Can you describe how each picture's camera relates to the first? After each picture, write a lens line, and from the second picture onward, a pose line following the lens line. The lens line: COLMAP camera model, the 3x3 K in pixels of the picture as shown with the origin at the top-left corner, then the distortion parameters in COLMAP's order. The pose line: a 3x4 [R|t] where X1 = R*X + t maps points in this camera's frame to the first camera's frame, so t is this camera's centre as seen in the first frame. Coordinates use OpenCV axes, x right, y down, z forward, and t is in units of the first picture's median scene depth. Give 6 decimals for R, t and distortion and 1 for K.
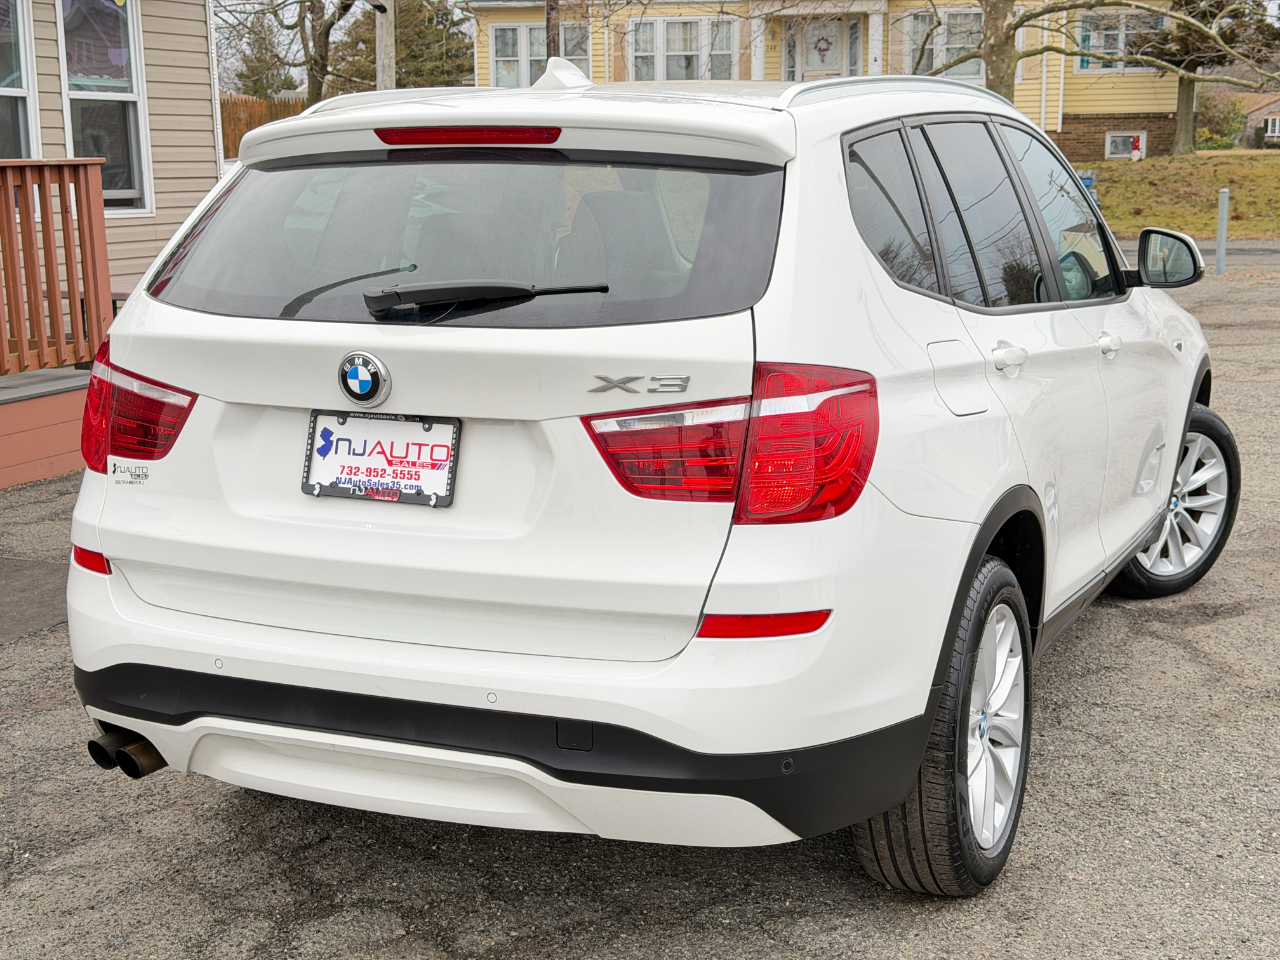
lens RADIAL K [[1838.8, 0, 642.0], [0, 1838.8, 483.6], [0, 0, 1]] dist [0.114165, 0.000000]
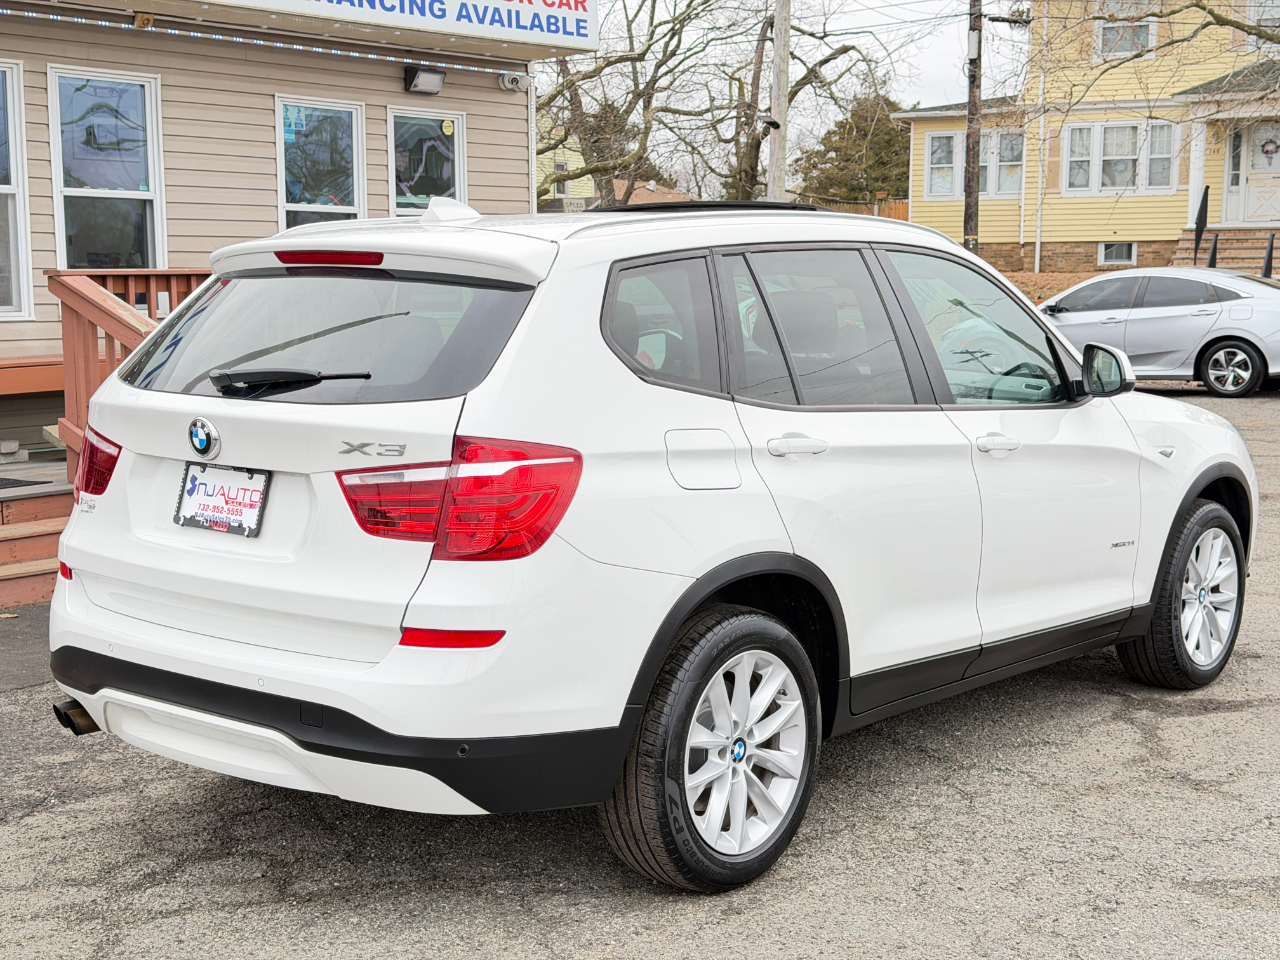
lens RADIAL K [[1838.8, 0, 636.2], [0, 1838.8, 455.0], [0, 0, 1]] dist [0.114165, 0.000000]
pose [[0.963897, 0.039950, -0.263262, 0.480670], [-0.057700, 0.996527, -0.060040, 0.016988], [0.259949, 0.073063, 0.962854, -0.198323]]
